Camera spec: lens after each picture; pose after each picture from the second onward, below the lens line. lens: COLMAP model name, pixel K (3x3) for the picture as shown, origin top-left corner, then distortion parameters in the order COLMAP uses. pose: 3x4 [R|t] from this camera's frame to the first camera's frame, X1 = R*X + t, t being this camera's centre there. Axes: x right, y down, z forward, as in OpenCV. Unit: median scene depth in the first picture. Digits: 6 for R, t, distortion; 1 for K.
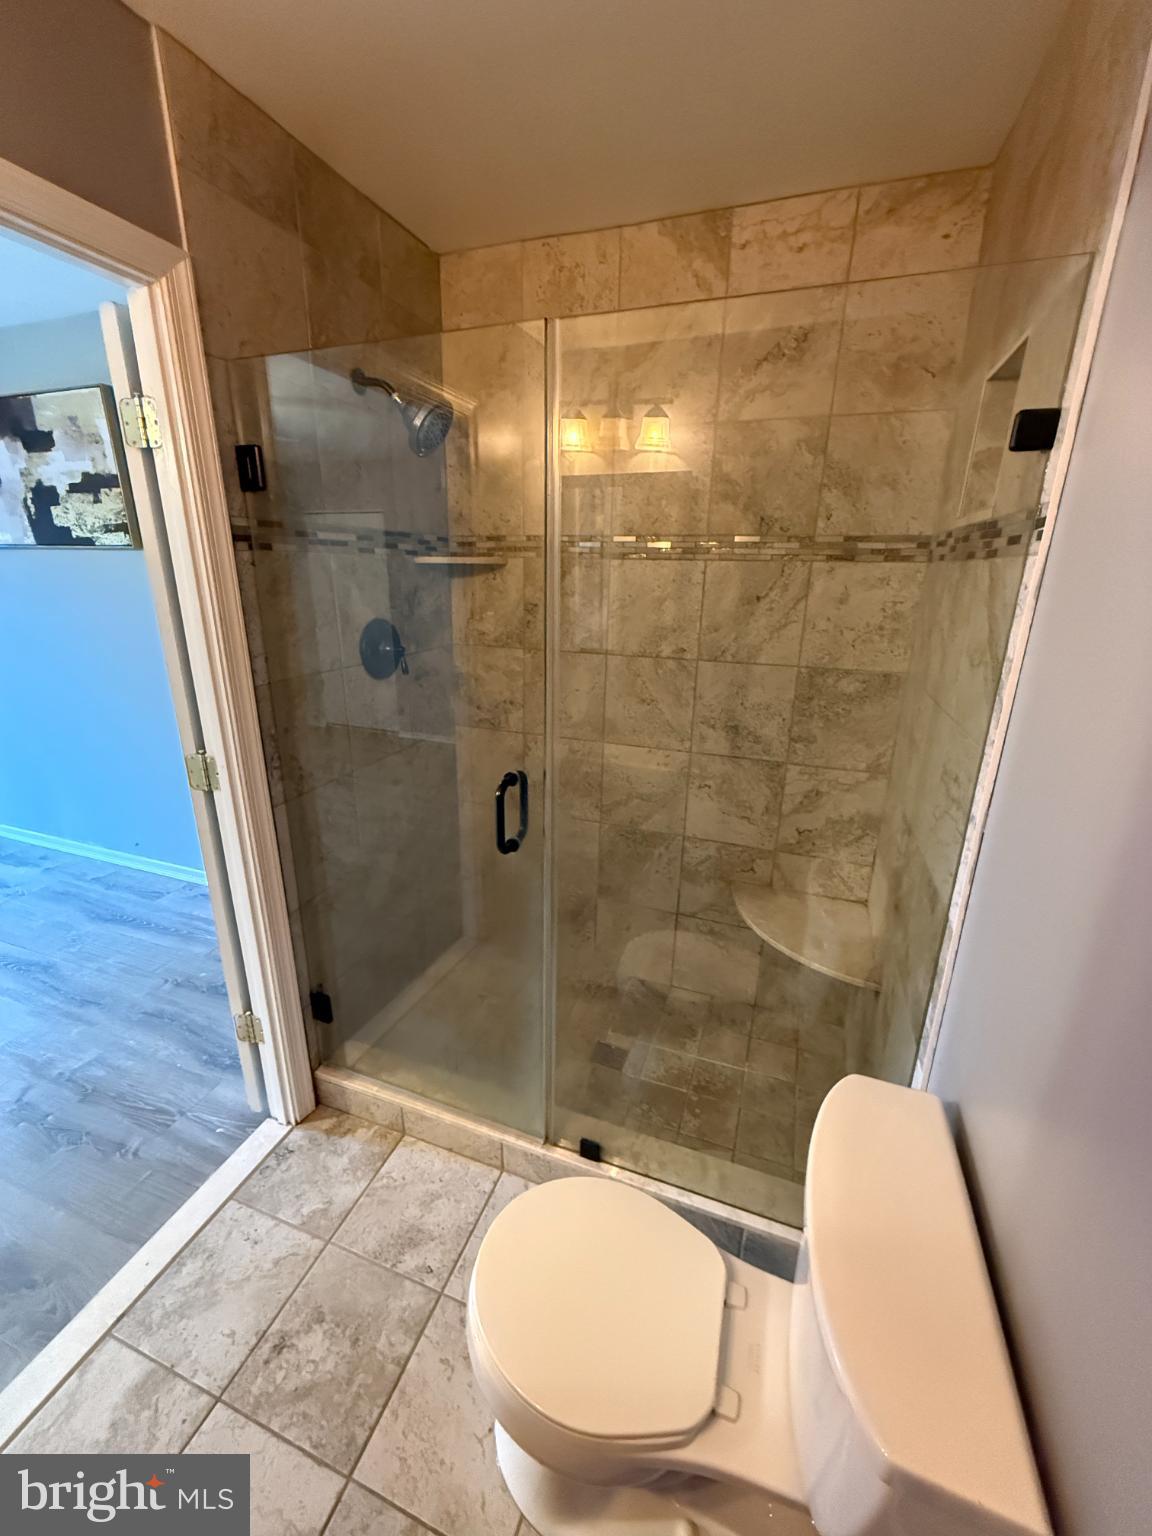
lens RADIAL K [[618.0, 0, 582.3], [0, 618.0, 763.4], [0, 0, 1]] dist [-0.001219, -0.000475]
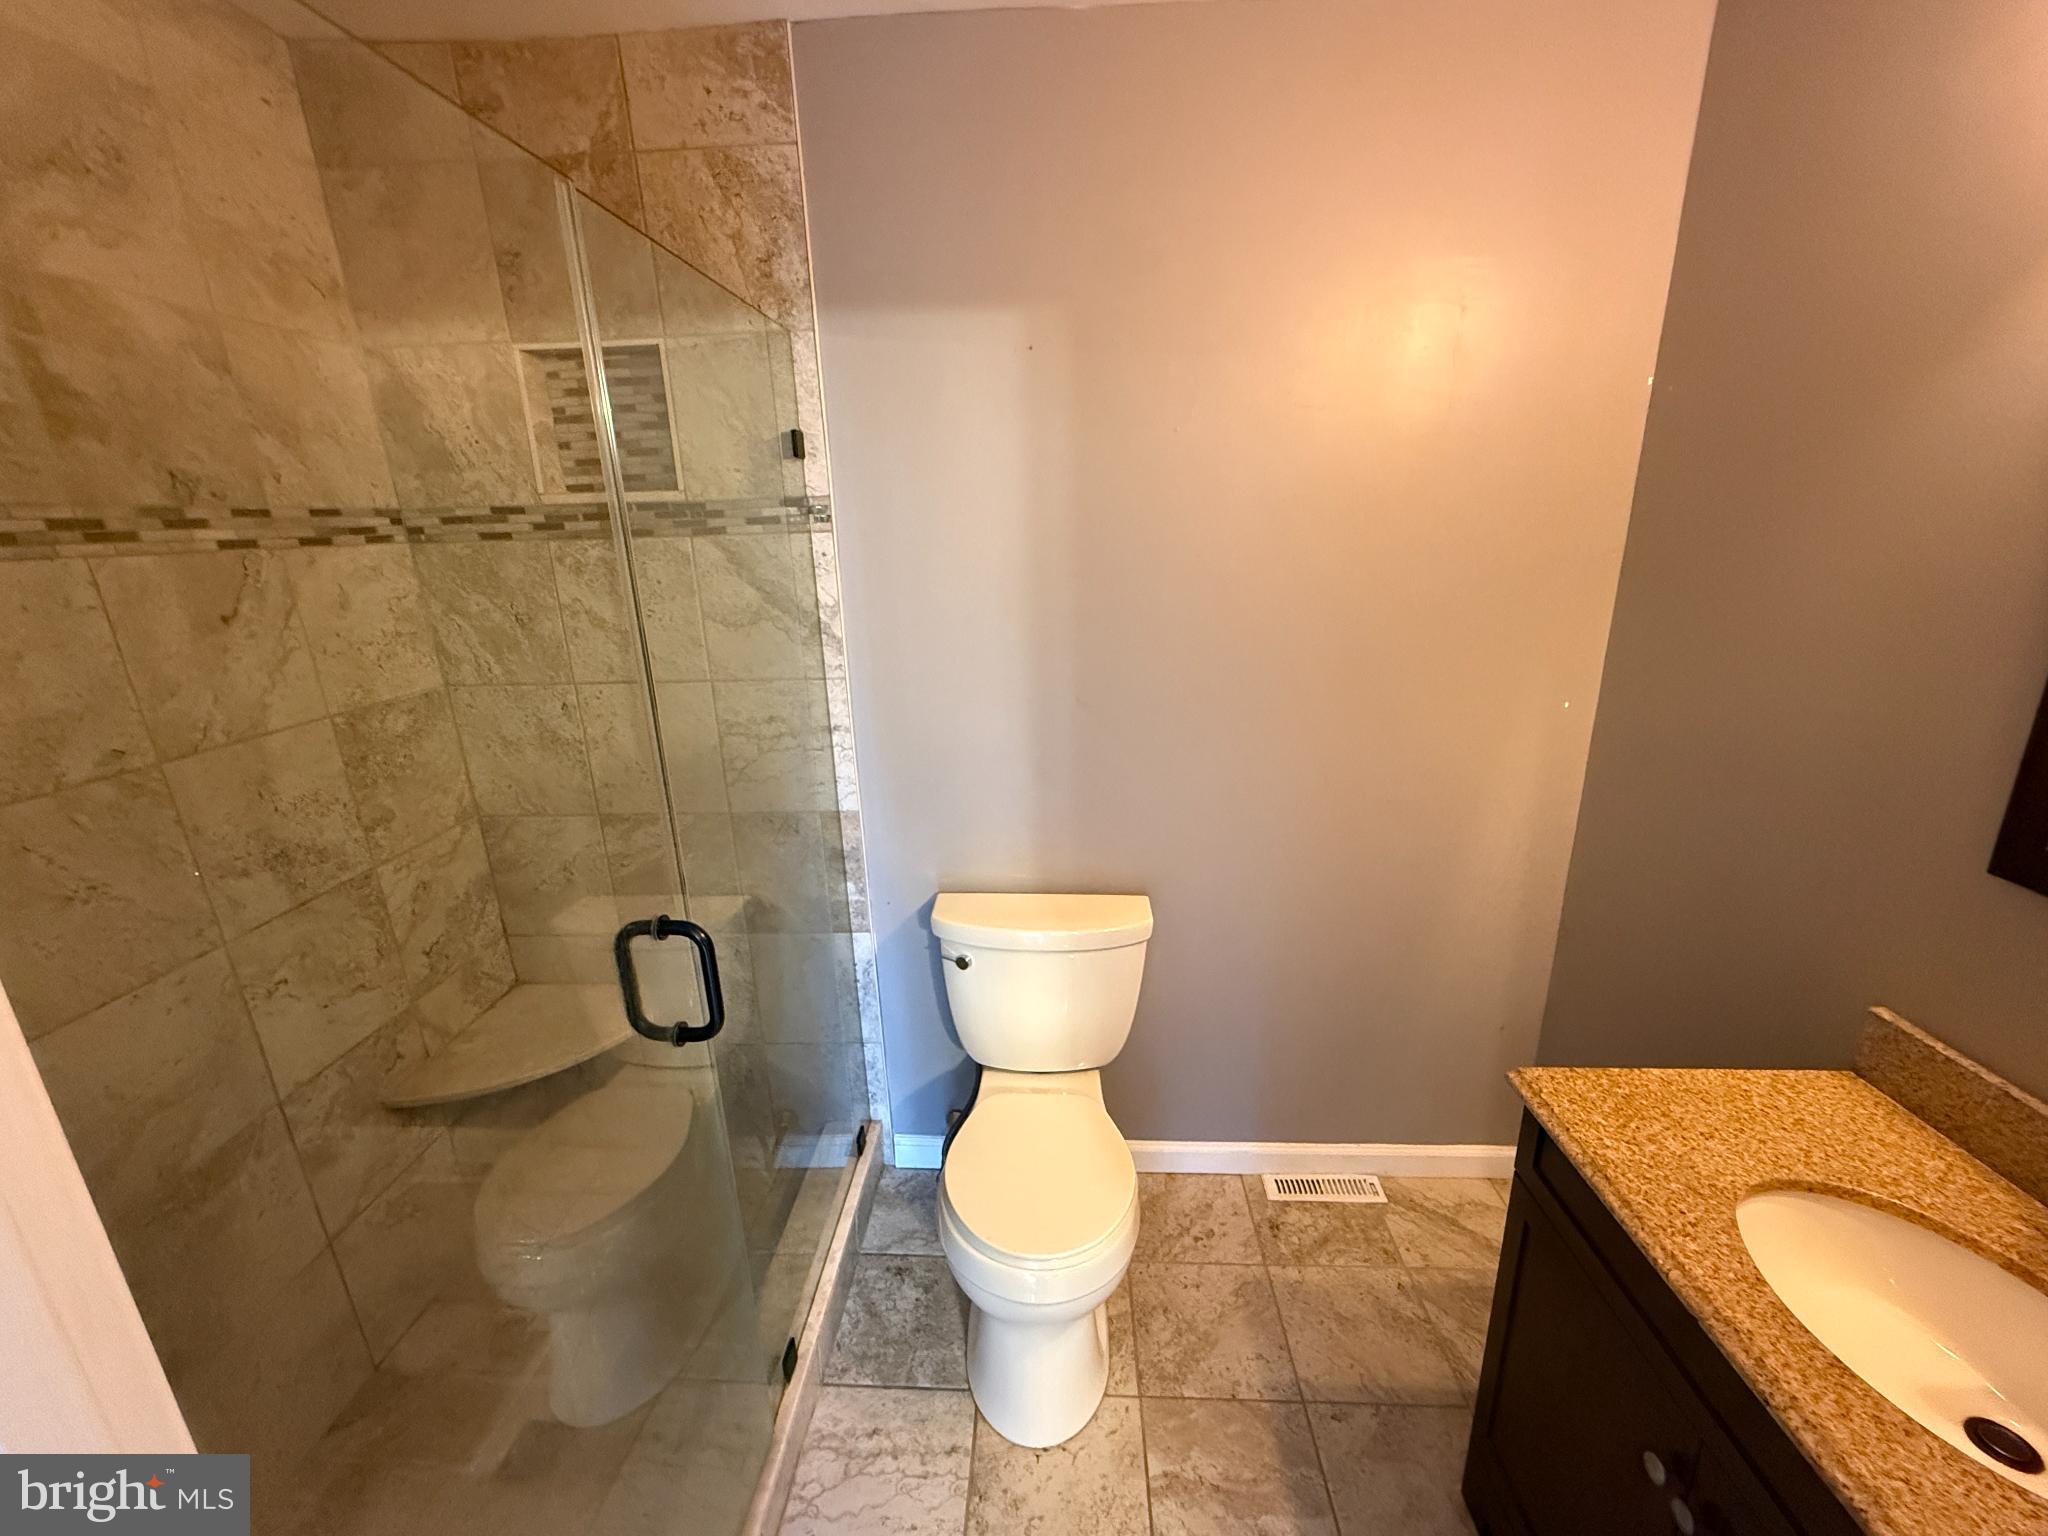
lens RADIAL K [[824.0, 0, 1031.6], [0, 824.0, 764.9], [0, 0, 1]] dist [-0.001219, -0.000475]
pose [[-0.299065, -0.282075, 0.911588, -0.620913], [0.313244, 0.873351, 0.373009, -0.201623], [-0.901353, 0.397104, -0.172831, 0.530915]]
